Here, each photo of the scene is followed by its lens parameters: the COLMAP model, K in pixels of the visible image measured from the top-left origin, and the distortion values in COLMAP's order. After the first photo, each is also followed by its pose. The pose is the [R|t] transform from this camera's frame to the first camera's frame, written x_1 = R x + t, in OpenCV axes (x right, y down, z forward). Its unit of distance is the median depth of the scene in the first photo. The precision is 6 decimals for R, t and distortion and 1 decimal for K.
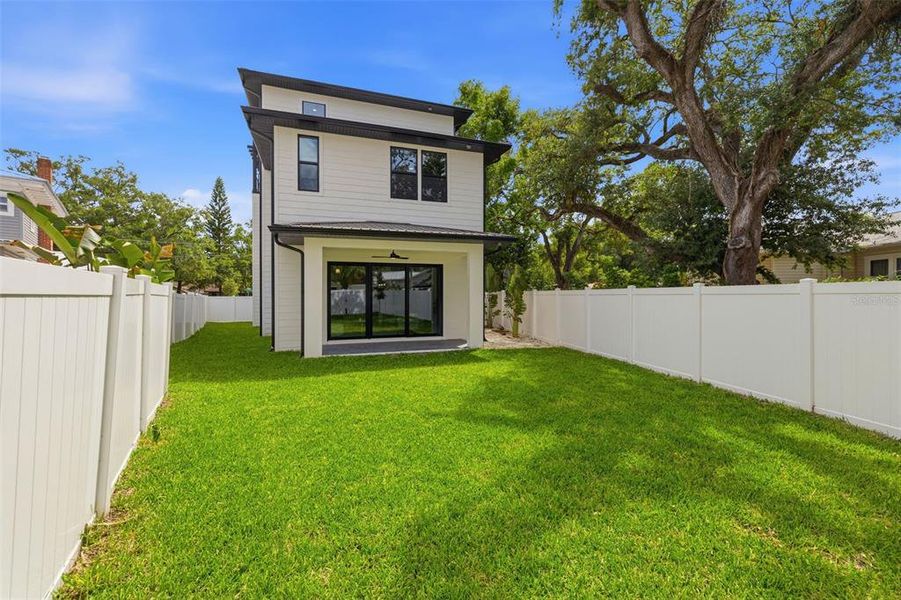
lens RADIAL K [[391.4, 0, 453.9], [0, 391.4, 294.0], [0, 0, 1]] dist [0.002013, -0.000138]
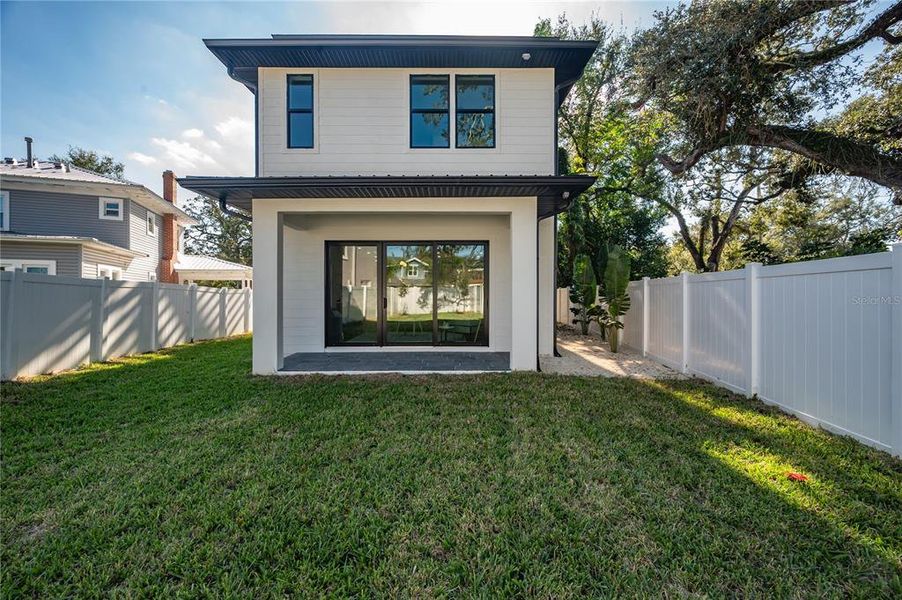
lens RADIAL K [[381.1, 0, 448.1], [0, 381.1, 294.7], [0, 0, 1]] dist [0.000153, 0.000255]
pose [[0.942994, -0.002486, -0.332800, 0.108727], [-0.000818, 0.999952, -0.009787, 0.022560], [0.332809, 0.009502, 0.942946, 0.310223]]
